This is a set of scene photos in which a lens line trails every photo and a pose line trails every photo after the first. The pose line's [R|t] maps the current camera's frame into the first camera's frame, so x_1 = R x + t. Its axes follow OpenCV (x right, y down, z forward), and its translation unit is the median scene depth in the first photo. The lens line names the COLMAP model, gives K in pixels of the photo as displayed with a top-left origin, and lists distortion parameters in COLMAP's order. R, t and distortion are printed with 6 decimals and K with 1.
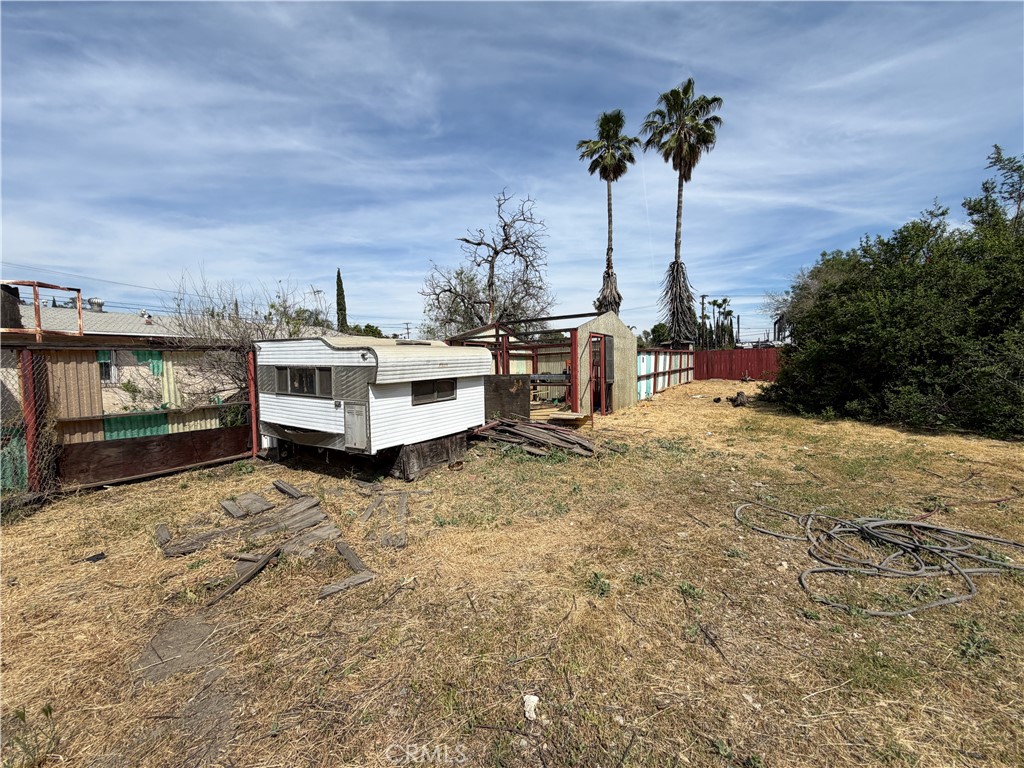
lens RADIAL K [[410.6, 0, 512.0], [0, 410.6, 384.0], [0, 0, 1]] dist [0.001312, 0.000052]
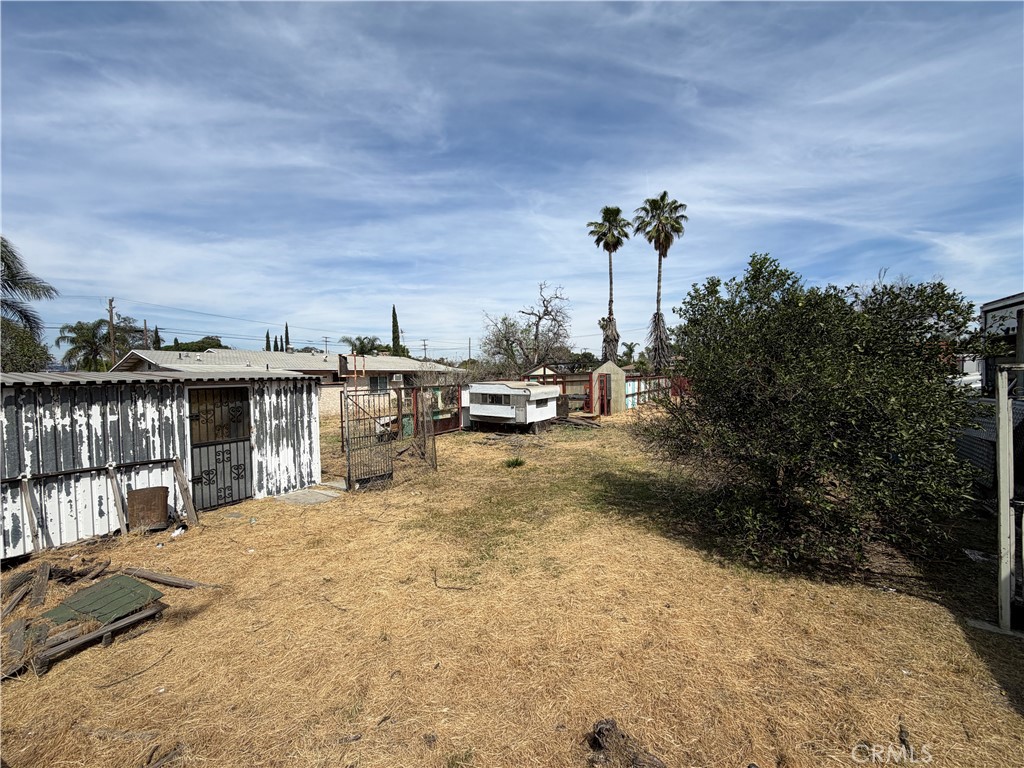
lens RADIAL K [[410.6, 0, 512.0], [0, 410.6, 384.0], [0, 0, 1]] dist [0.001312, 0.000052]
pose [[0.999924, 0.002819, -0.011983, -0.124063], [-0.003184, 0.999528, -0.030546, -0.008554], [0.011891, 0.030582, 0.999462, -0.599805]]
